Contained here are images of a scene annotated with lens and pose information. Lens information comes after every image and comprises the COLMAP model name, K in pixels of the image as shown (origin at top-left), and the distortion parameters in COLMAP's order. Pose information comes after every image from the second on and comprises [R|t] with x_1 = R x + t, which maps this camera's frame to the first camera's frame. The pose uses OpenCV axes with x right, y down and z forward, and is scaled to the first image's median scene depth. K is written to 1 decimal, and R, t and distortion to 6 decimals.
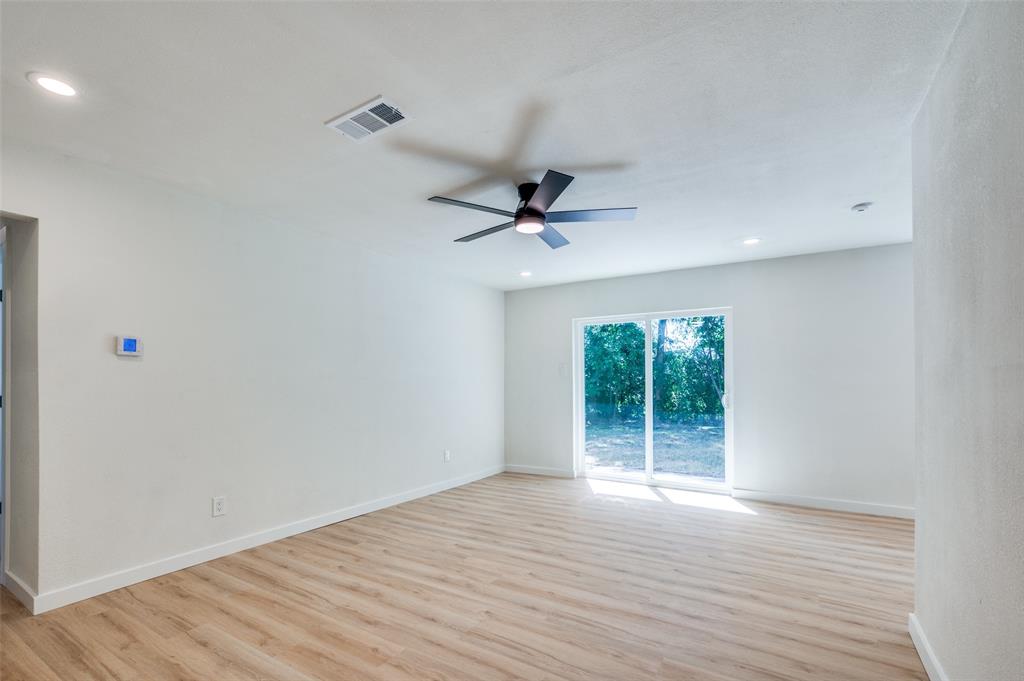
lens RADIAL K [[453.6, 0, 504.6], [0, 453.6, 377.6], [0, 0, 1]] dist [0.004662, 0.000314]
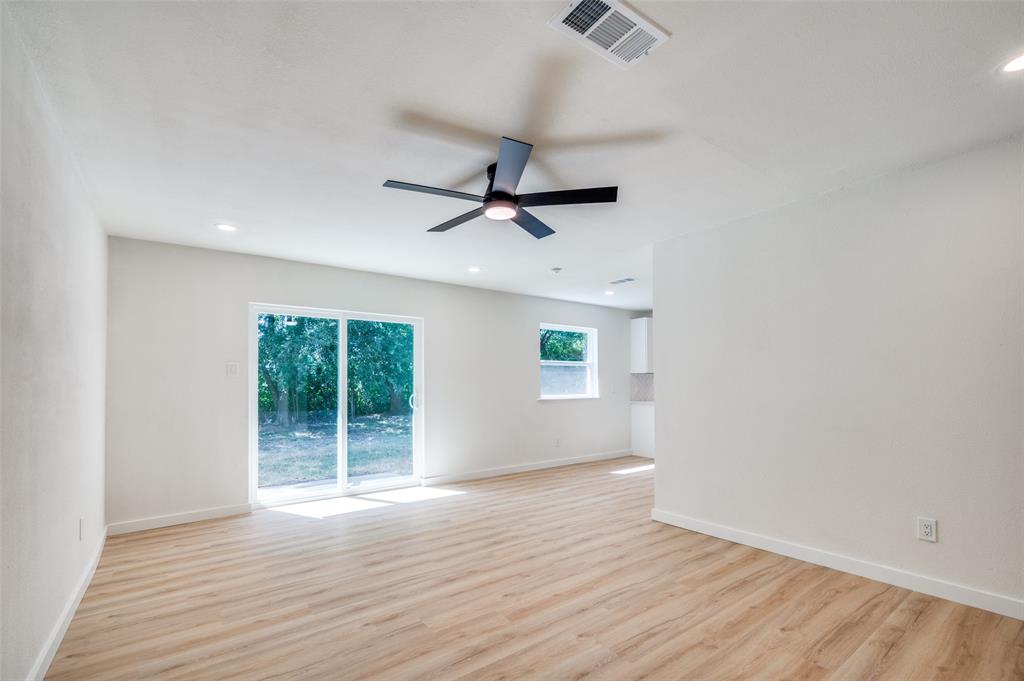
lens RADIAL K [[453.6, 0, 504.6], [0, 453.6, 377.6], [0, 0, 1]] dist [0.004662, 0.000314]
pose [[0.373215, 0.012757, 0.927657, -0.687860], [-0.005279, 0.999918, -0.011628, 0.010900], [-0.927730, -0.000557, 0.373252, 0.588263]]
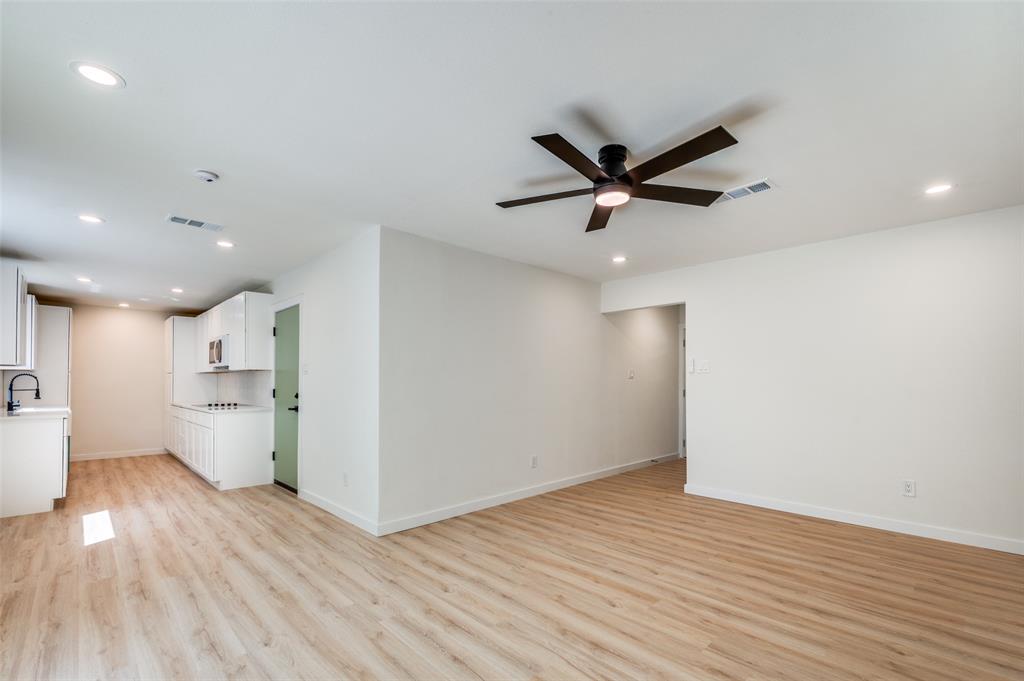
lens RADIAL K [[453.6, 0, 504.6], [0, 453.6, 377.6], [0, 0, 1]] dist [0.004662, 0.000314]
pose [[-0.969220, 0.004729, 0.246151, 0.038282], [-0.000916, 0.999739, -0.022814, 0.019945], [-0.246195, -0.022337, -0.968963, 1.664865]]
